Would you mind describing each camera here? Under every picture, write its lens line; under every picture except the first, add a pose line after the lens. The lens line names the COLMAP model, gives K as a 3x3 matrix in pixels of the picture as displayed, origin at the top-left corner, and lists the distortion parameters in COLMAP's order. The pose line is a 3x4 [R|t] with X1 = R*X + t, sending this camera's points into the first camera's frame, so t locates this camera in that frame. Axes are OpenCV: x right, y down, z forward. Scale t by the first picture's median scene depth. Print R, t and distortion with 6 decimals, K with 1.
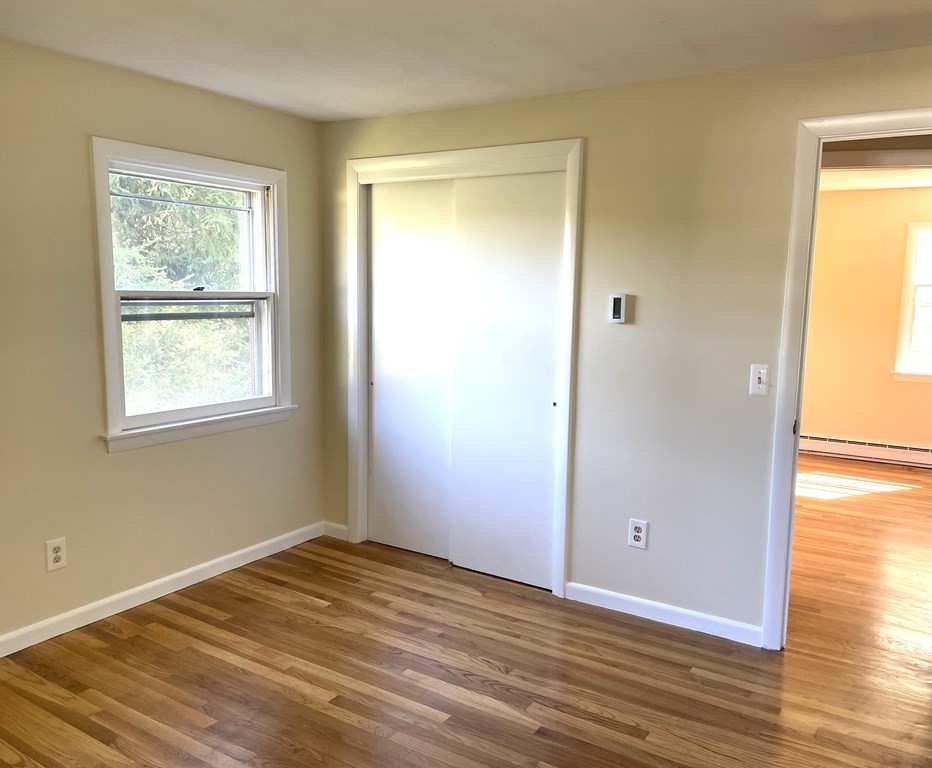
lens RADIAL K [[777.4, 0, 466.0], [0, 777.4, 384.0], [0, 0, 1]] dist [0.010673, -0.002345]
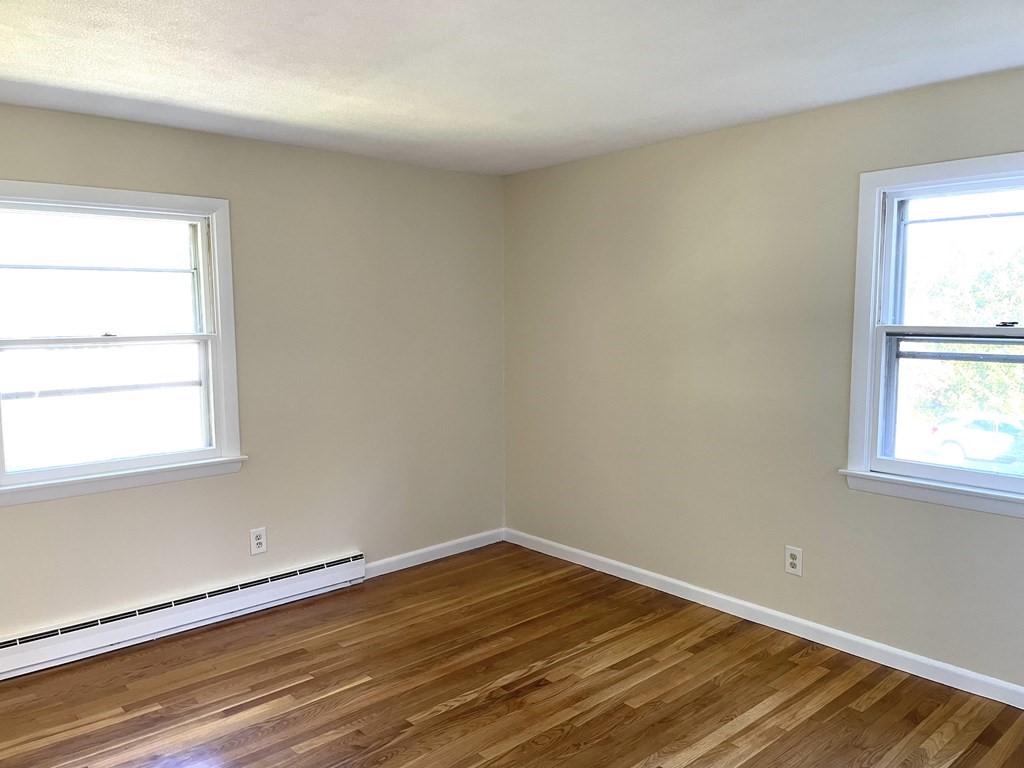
lens RADIAL K [[764.8, 0, 512.0], [0, 764.8, 384.0], [0, 0, 1]] dist [0.103104, -0.123484]
pose [[-0.269946, 0.081453, -0.959424, 0.623363], [-0.114502, 0.986630, 0.115979, -0.112915], [0.956043, 0.141164, -0.257010, 0.857980]]
